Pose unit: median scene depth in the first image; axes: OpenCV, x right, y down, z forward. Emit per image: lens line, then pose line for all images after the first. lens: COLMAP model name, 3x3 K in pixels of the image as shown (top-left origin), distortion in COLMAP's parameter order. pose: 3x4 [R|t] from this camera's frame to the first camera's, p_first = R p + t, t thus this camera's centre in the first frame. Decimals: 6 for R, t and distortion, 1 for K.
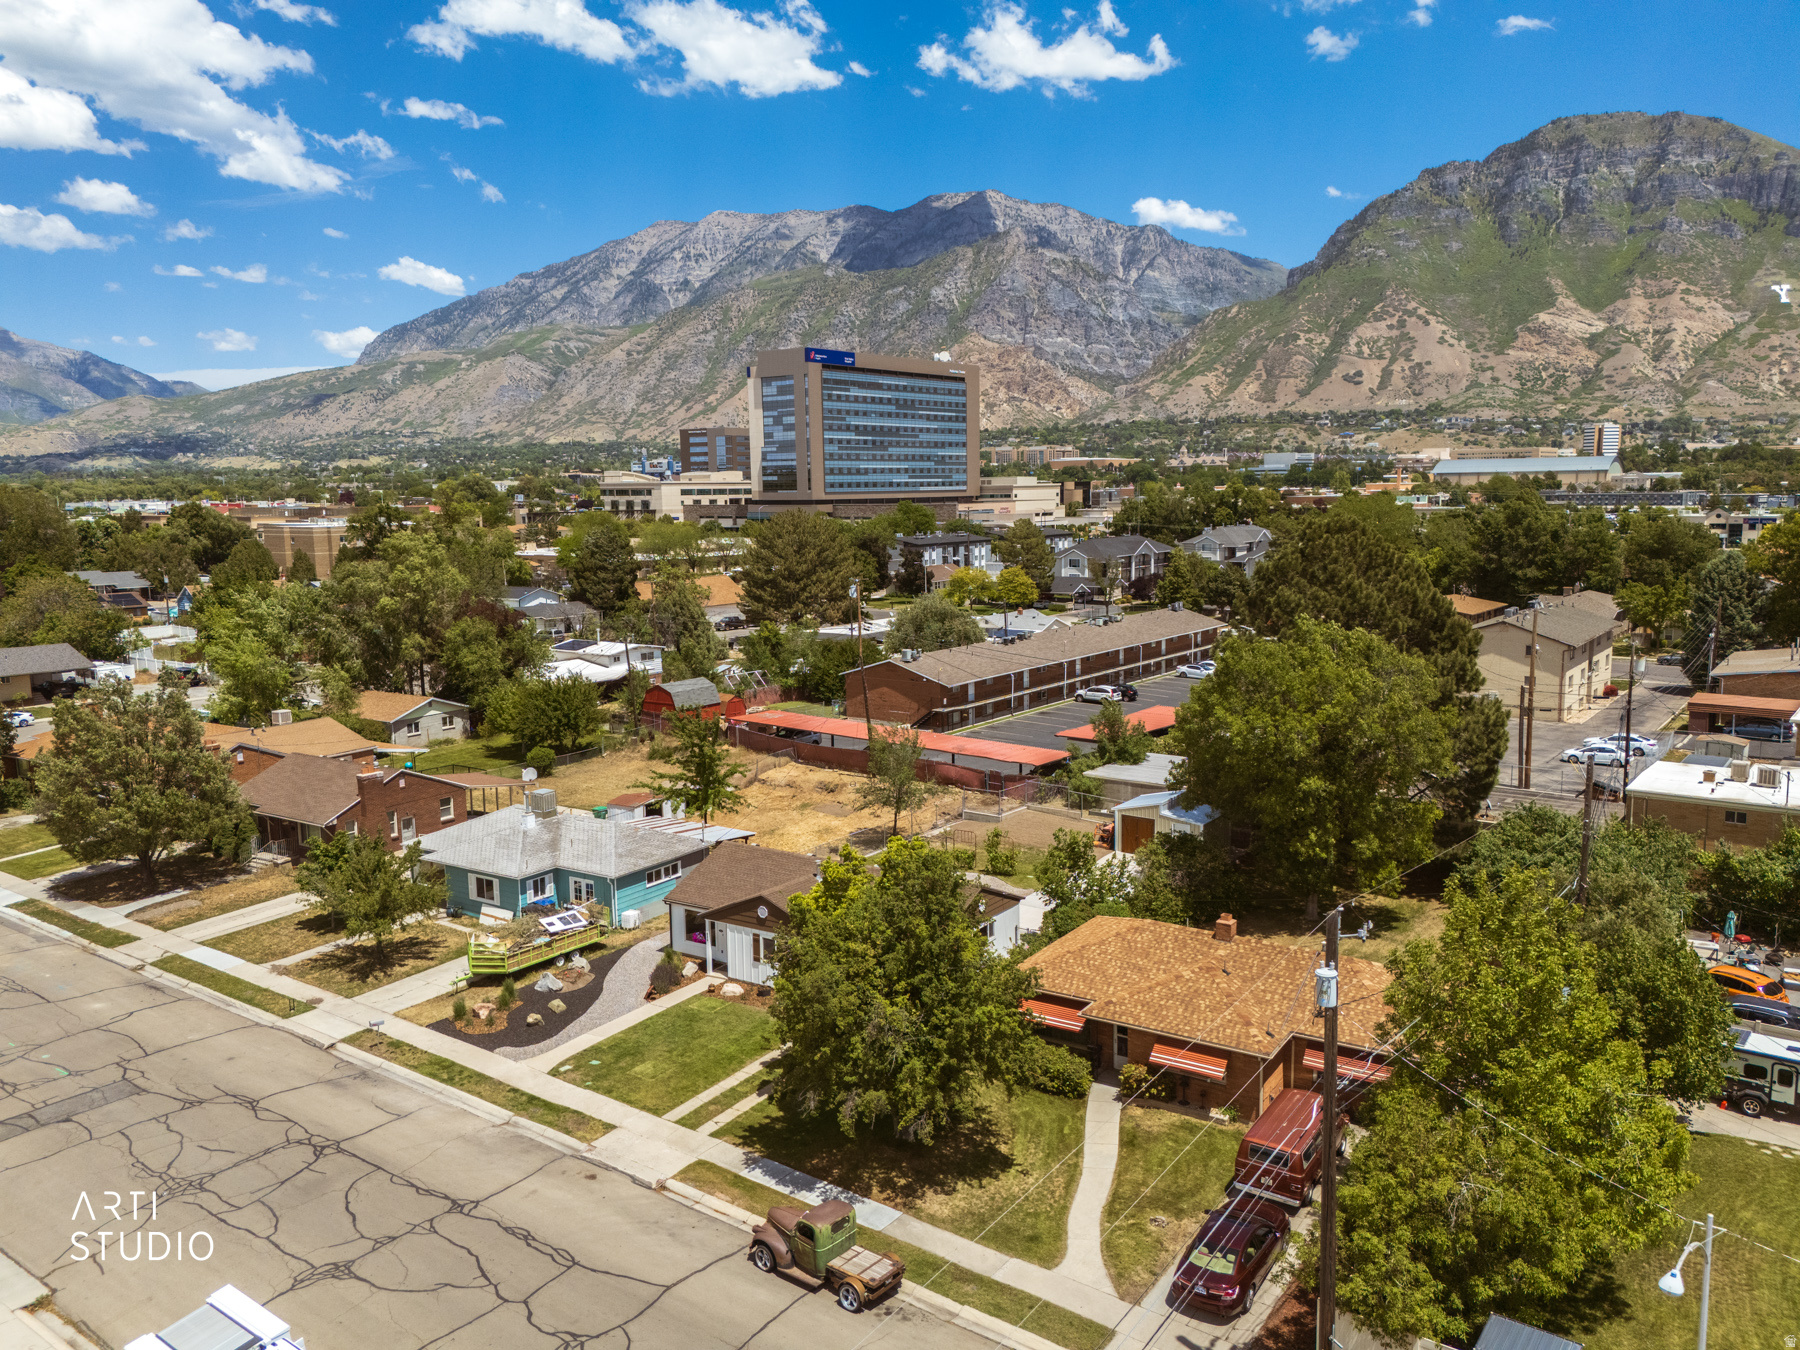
lens RADIAL K [[1347.0, 0, 936.6], [0, 1347.0, 667.7], [0, 0, 1]] dist [0.058901, -0.072225]
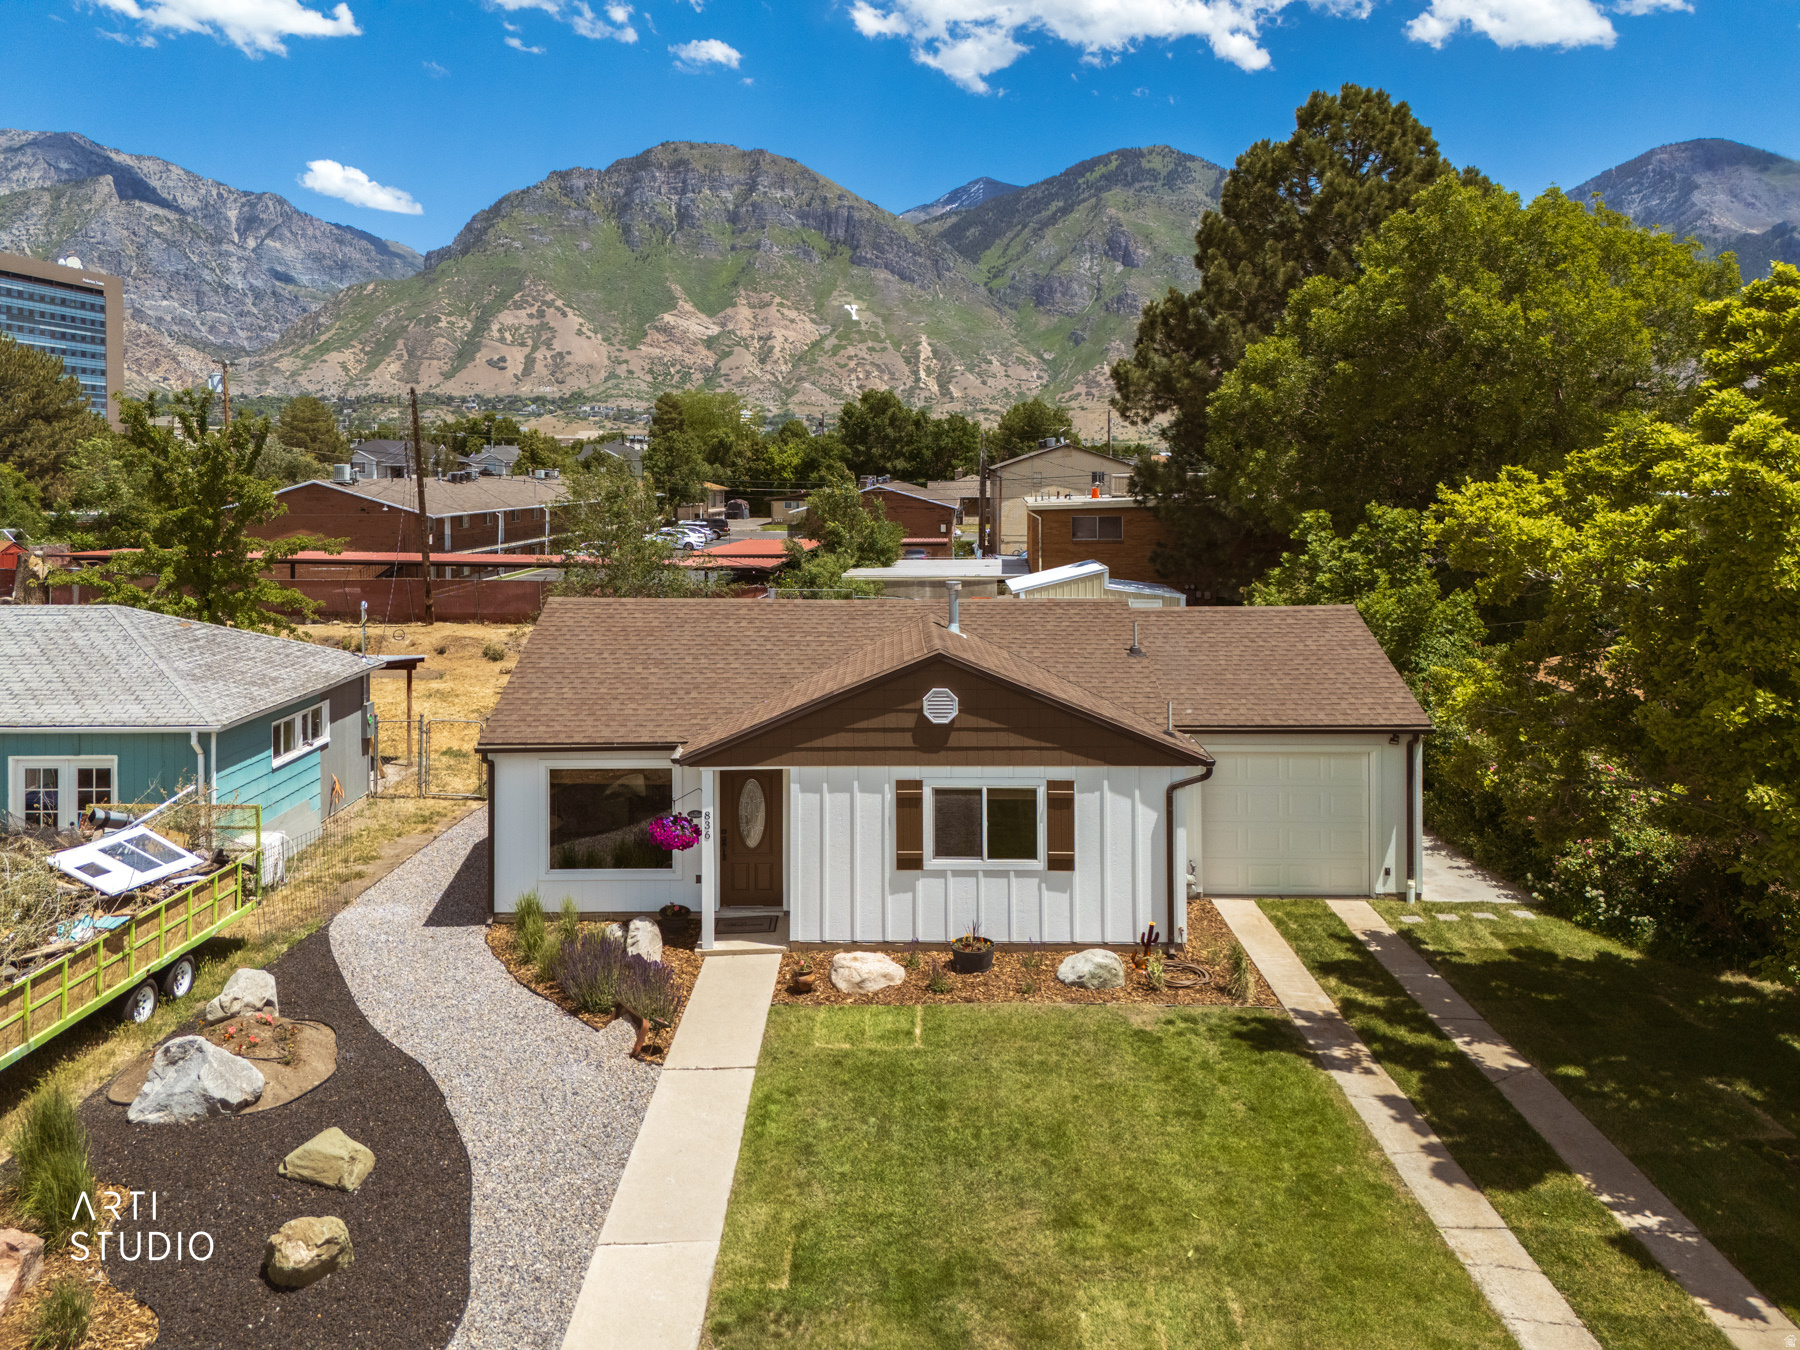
lens RADIAL K [[1395.0, 0, 871.6], [0, 1395.0, 499.0], [0, 0, 1]] dist [0.045855, -0.041987]
pose [[0.851195, 0.000432, 0.524849, -0.267500], [0.058627, 0.993663, -0.095898, 0.135960], [-0.521565, 0.112398, 0.845776, 0.603145]]
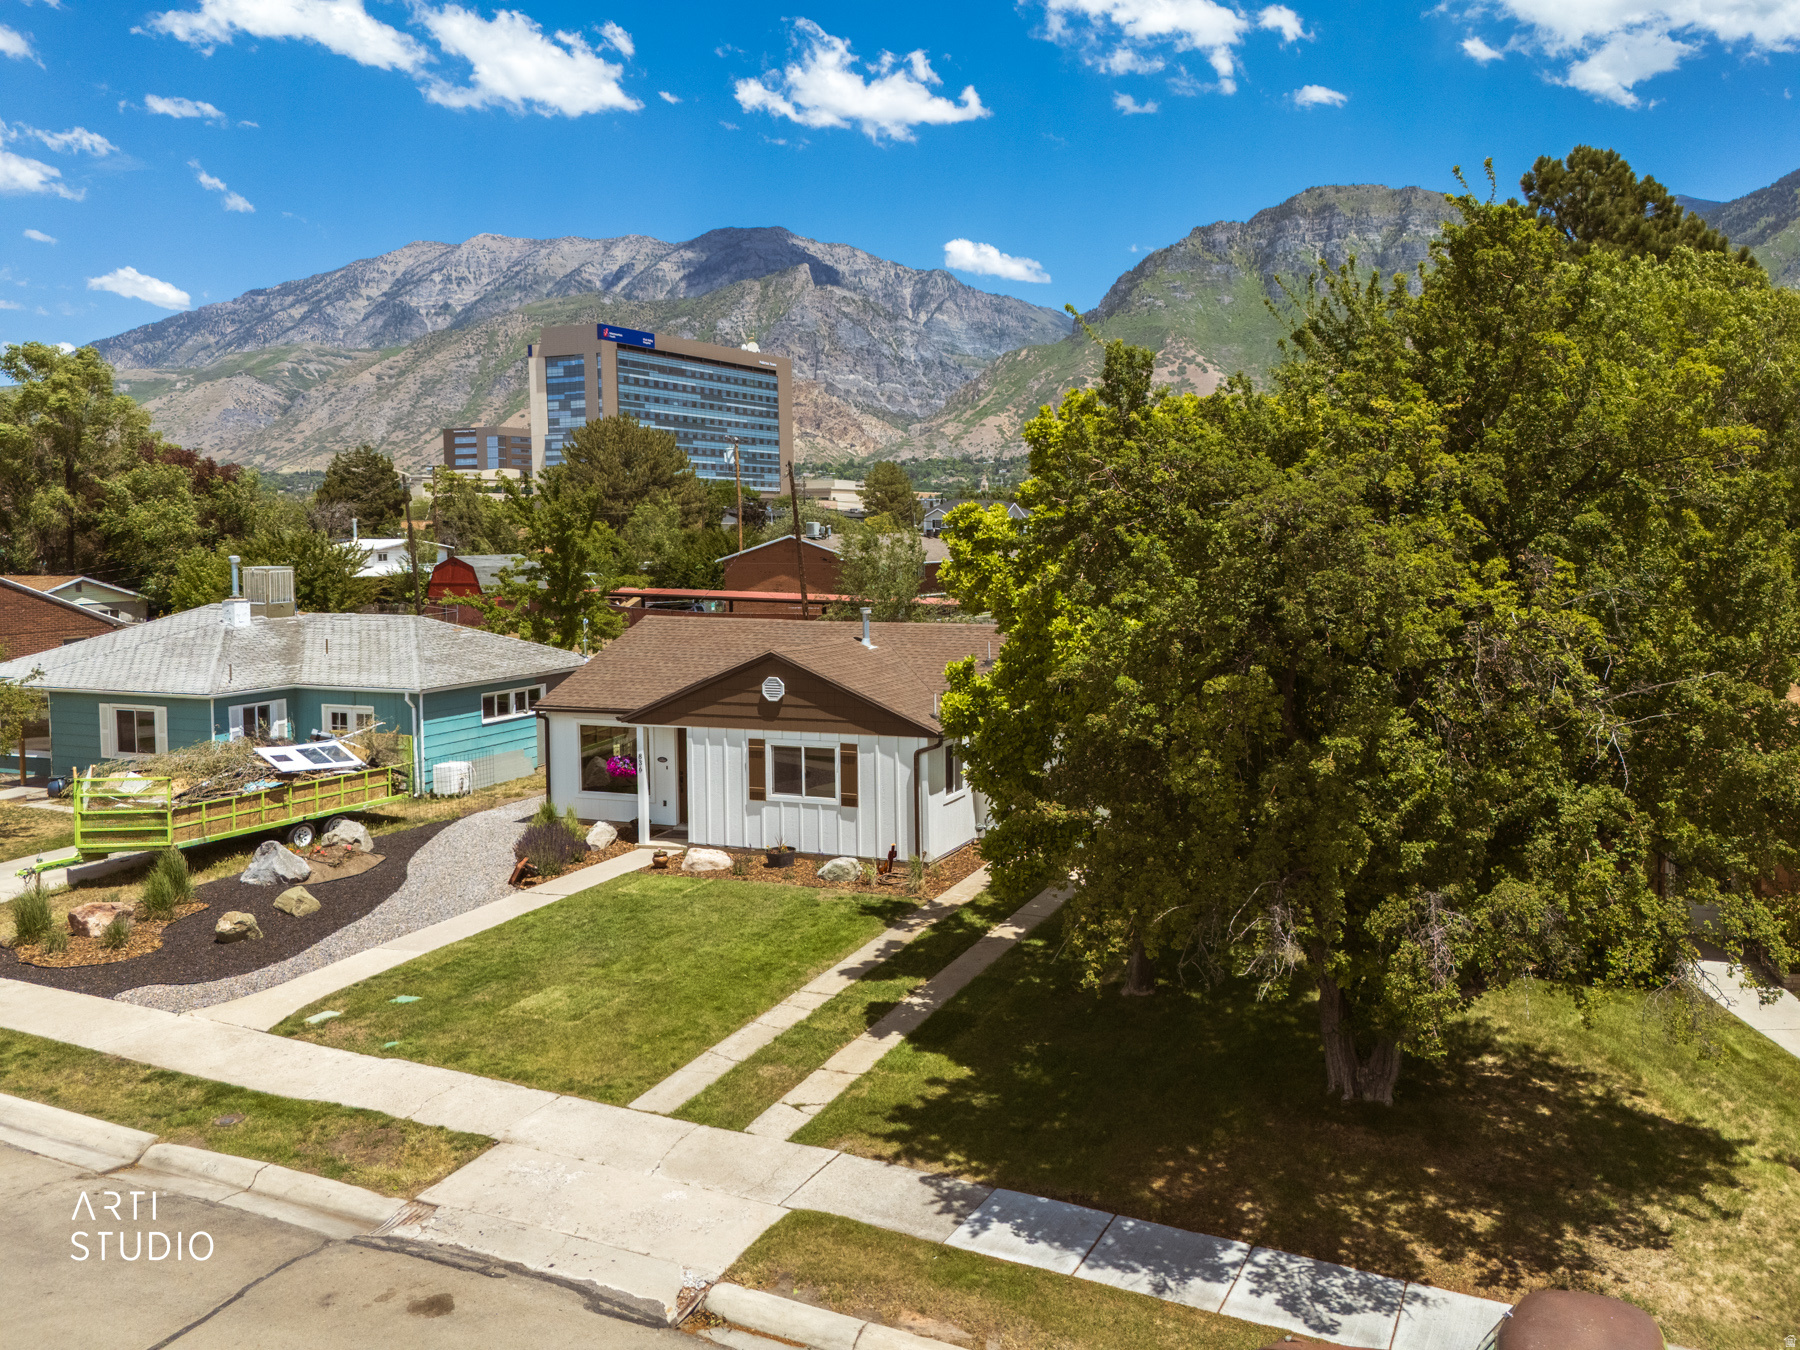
lens RADIAL K [[1390.1, 0, 1019.1], [0, 1390.1, 630.6], [0, 0, 1]] dist [0.035912, -0.013738]
pose [[0.978653, -0.008182, 0.205359, -0.121020], [0.019868, 0.998294, -0.054908, 0.157935], [-0.204559, 0.057816, 0.977145, 0.425063]]
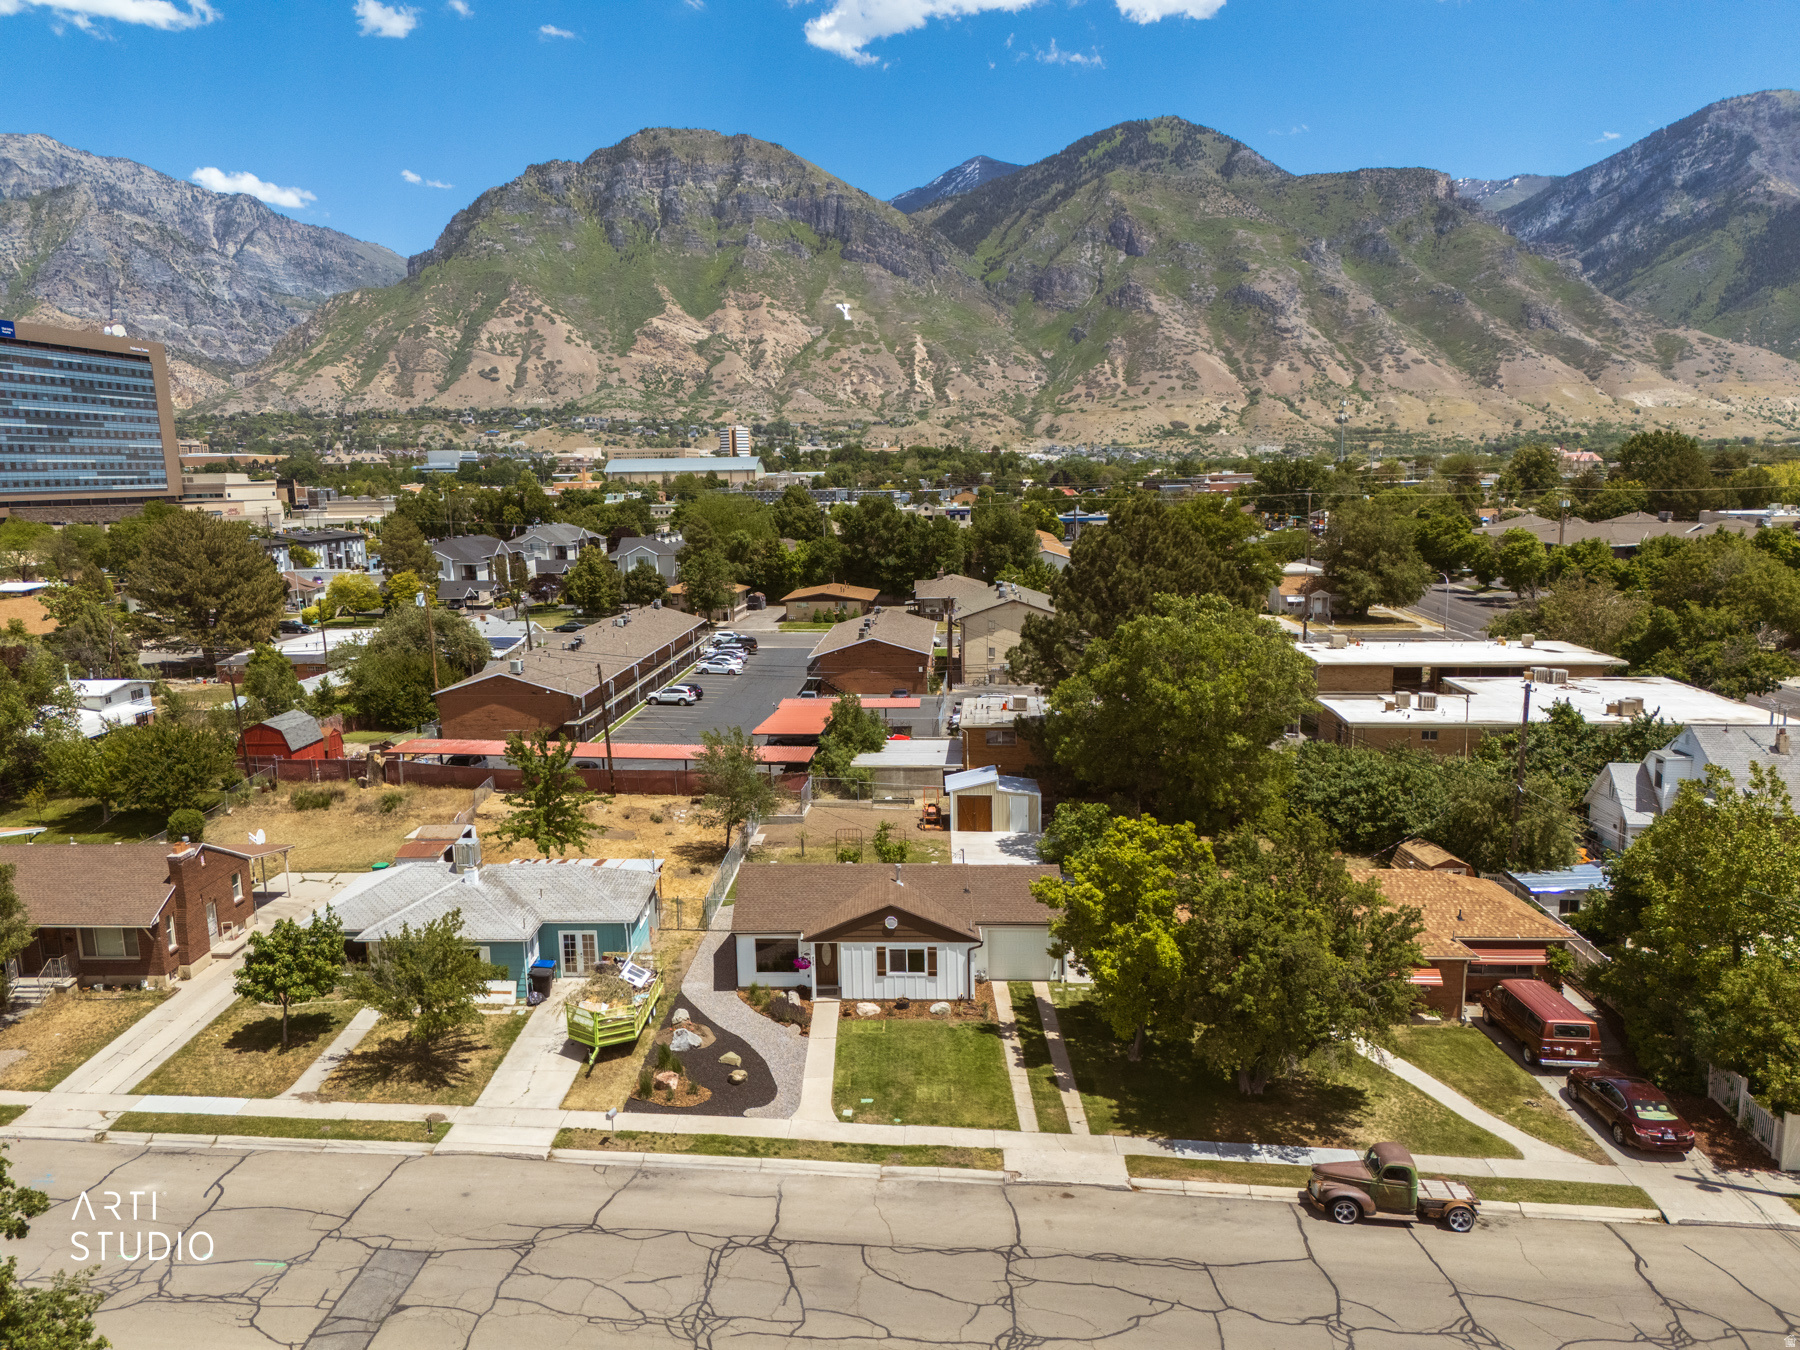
lens RADIAL K [[1372.4, 0, 797.6], [0, 1372.4, 743.7], [0, 0, 1]] dist [0.049470, -0.032404]
pose [[0.876200, -0.096226, 0.472243, -0.533121], [0.071544, 0.994978, 0.069998, -0.016219], [-0.476607, -0.027547, 0.878685, 0.149615]]
